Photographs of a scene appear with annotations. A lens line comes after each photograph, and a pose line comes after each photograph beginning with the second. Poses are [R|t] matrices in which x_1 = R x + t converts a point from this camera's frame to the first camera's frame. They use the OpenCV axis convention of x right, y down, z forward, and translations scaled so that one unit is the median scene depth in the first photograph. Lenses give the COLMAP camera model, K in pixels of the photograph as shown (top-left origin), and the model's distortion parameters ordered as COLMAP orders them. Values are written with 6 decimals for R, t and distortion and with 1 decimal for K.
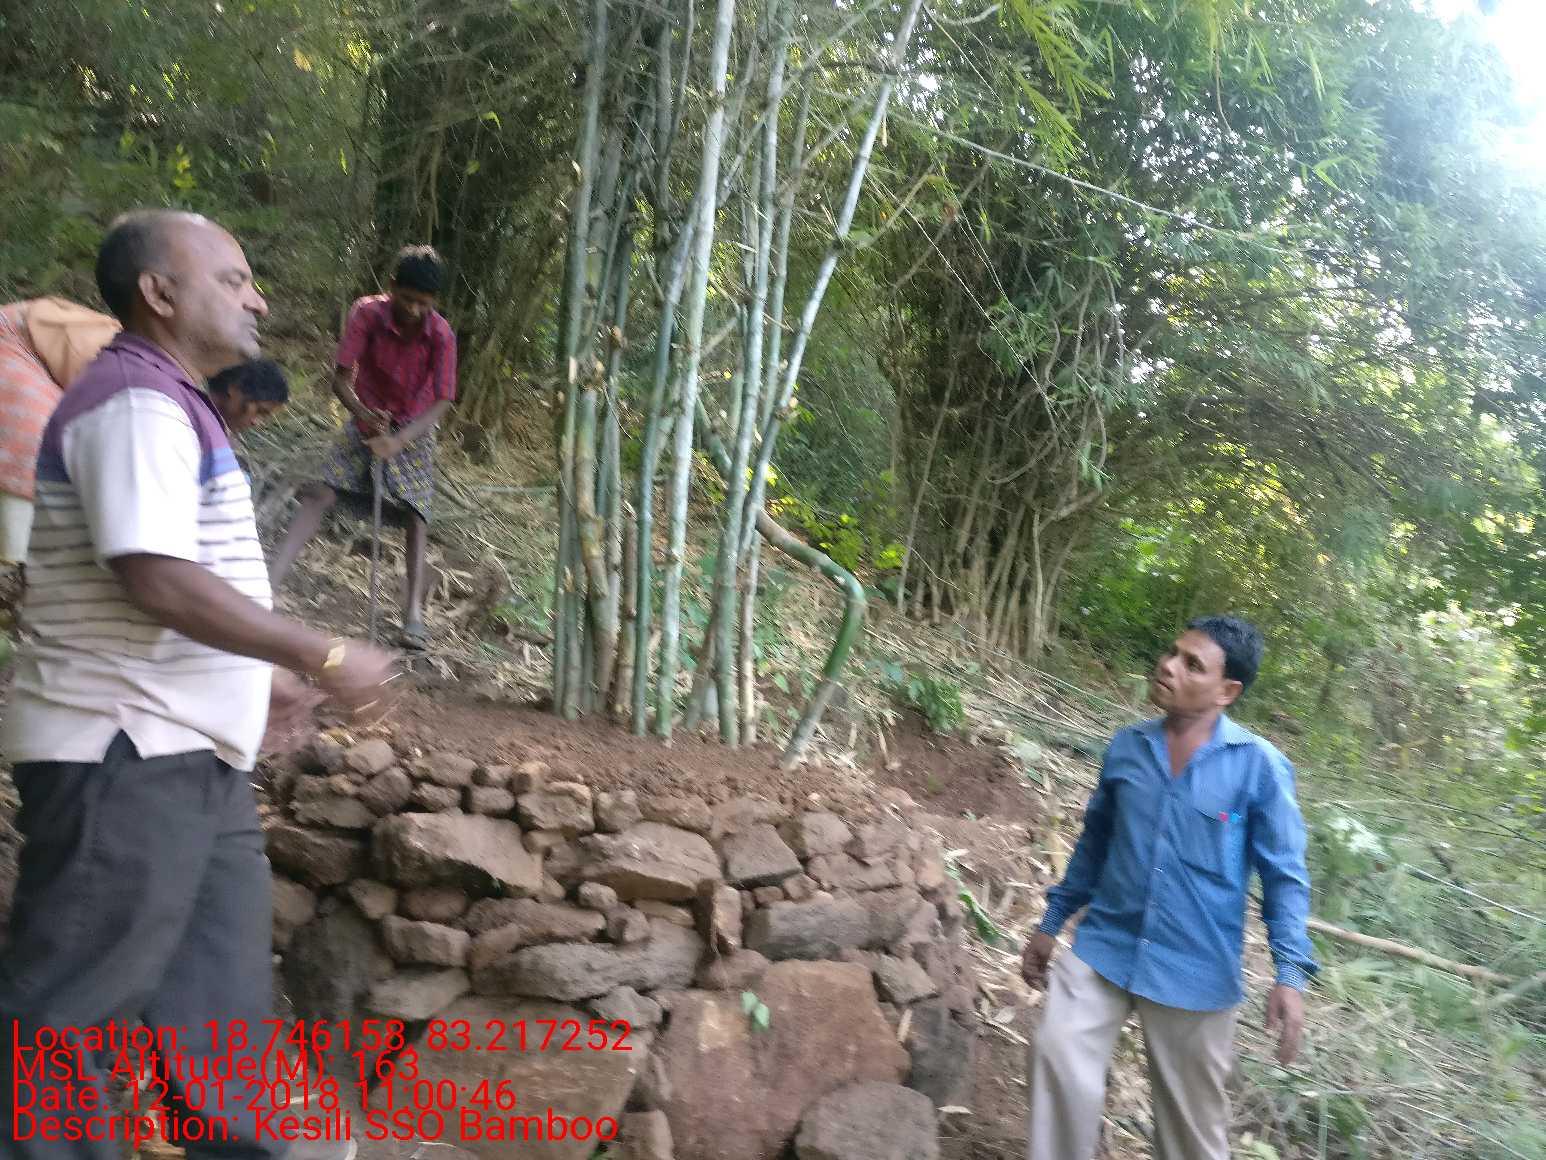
lens RADIAL K [[1320.9, 0, 773.0], [0, 1320.9, 580.0], [0, 0, 1]] dist [0.001372, -0.003315]
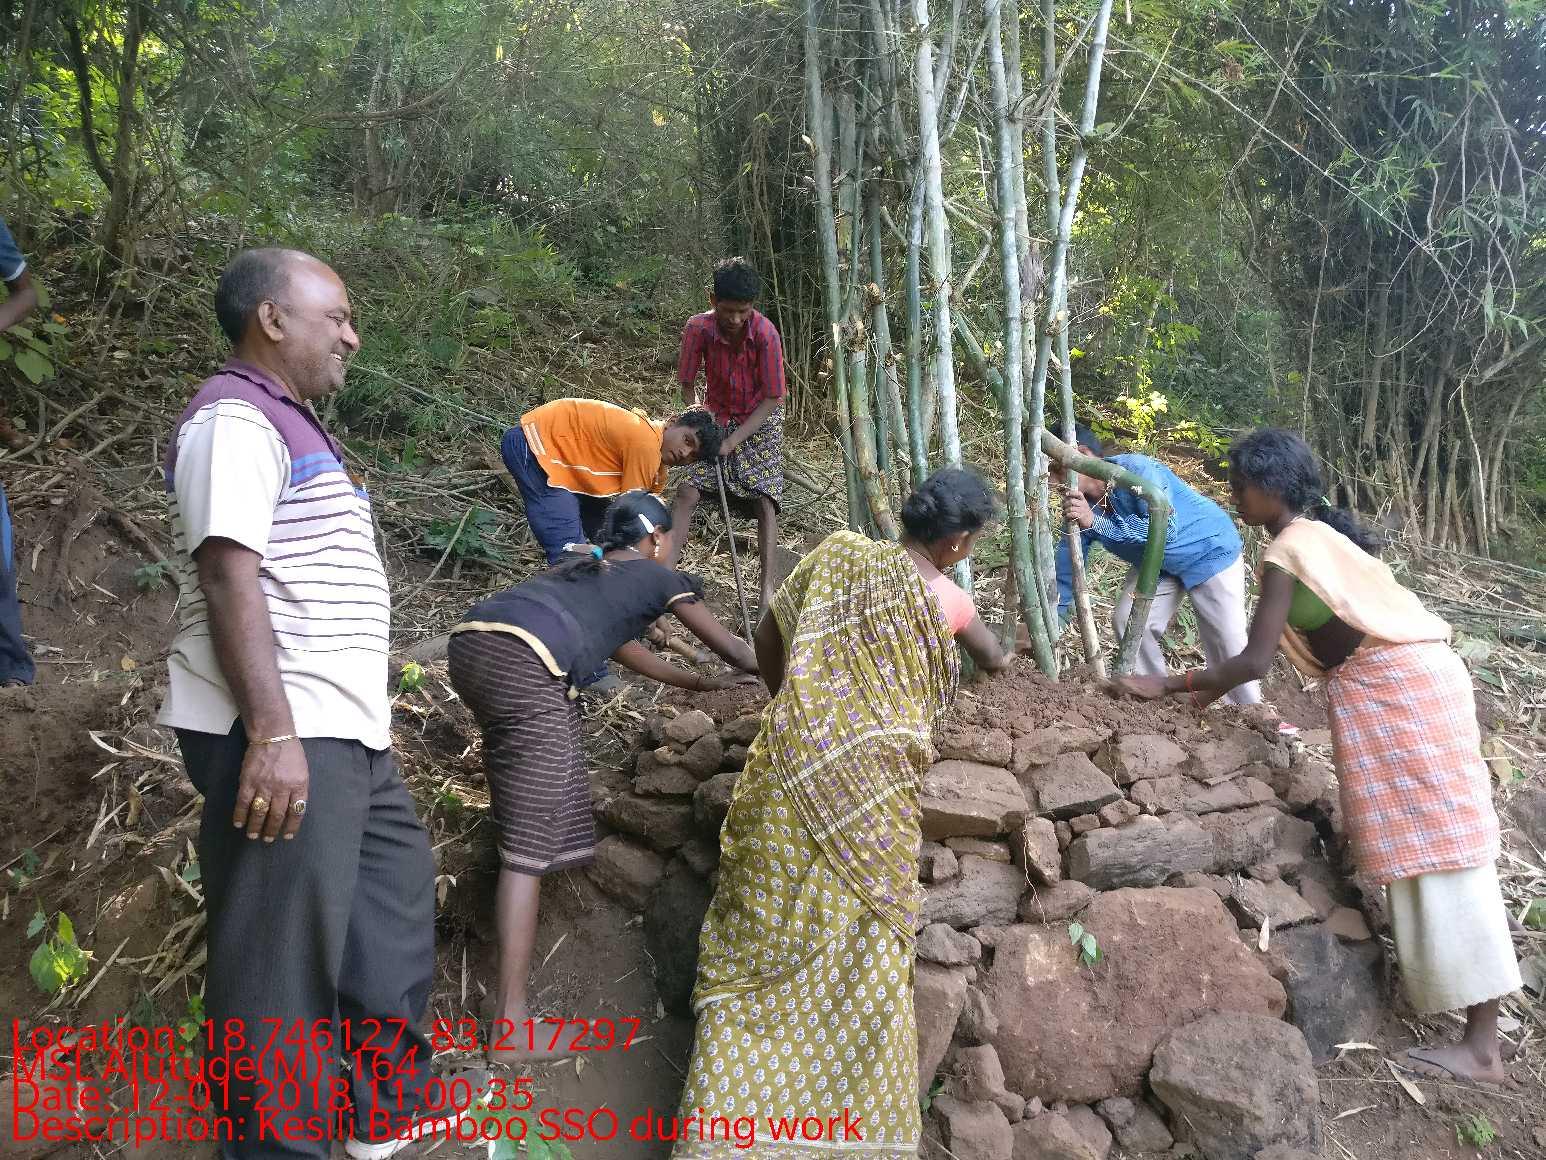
lens RADIAL K [[1314.9, 0, 773.0], [0, 1314.9, 580.0], [0, 0, 1]] dist [-0.021008, 0.086668]
pose [[0.914596, -0.155455, -0.373294, 0.170943], [0.159684, 0.986970, -0.019780, 0.045012], [0.371505, -0.041519, 0.927502, 0.032589]]
